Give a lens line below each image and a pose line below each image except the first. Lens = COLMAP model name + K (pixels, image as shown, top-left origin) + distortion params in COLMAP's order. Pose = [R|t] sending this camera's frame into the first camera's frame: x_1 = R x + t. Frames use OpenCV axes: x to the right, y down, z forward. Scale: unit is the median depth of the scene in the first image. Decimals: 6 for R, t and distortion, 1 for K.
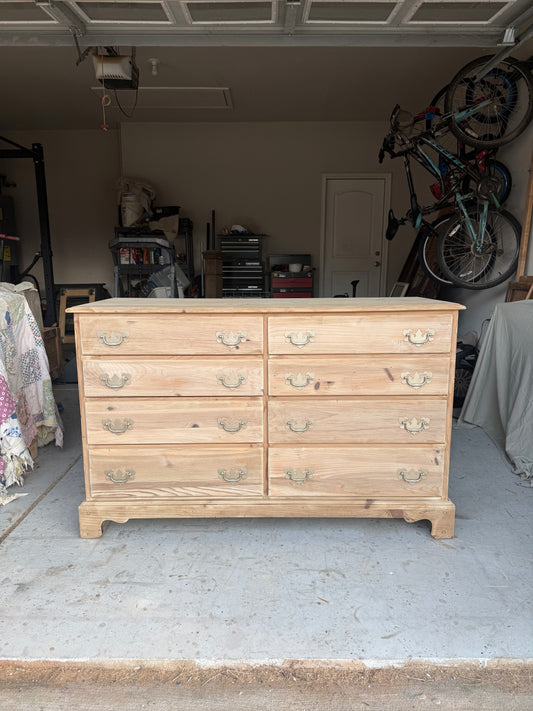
lens RADIAL K [[498.8, 0, 267.2], [0, 498.8, 360.5], [0, 0, 1]] dist [0.026391, -0.031043]
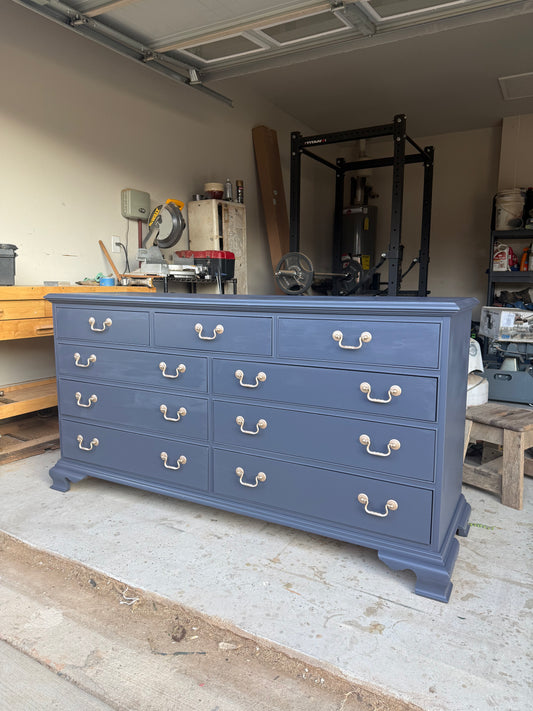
lens RADIAL K [[498.8, 0, 270.0], [0, 498.8, 355.1], [0, 0, 1]] dist [0.026391, -0.031043]
pose [[0.872560, 0.073455, -0.482952, -0.339876], [-0.094380, 0.995352, -0.019130, 0.022810], [0.479302, 0.062273, 0.875438, 0.044470]]
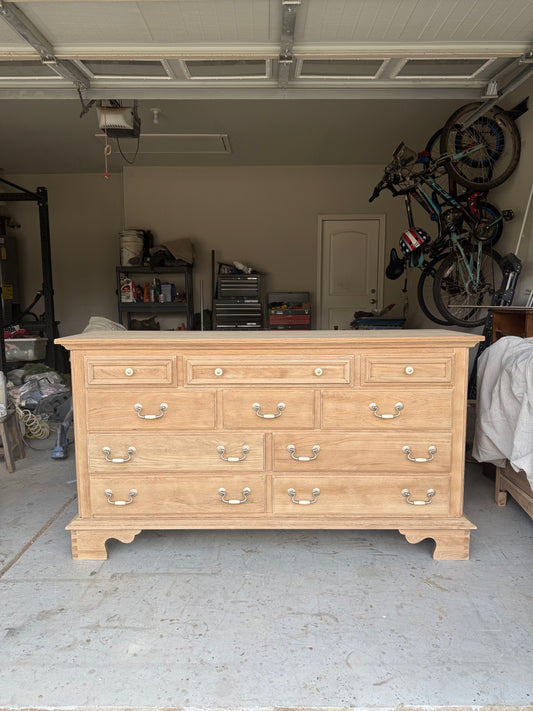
lens RADIAL K [[498.8, 0, 267.2], [0, 498.8, 363.4], [0, 0, 1]] dist [0.026391, -0.031043]
pose [[0.999997, -0.002245, -0.000633, 0.007969], [0.002200, 0.998009, -0.063032, -0.006615], [0.000774, 0.063030, 0.998011, -0.010402]]
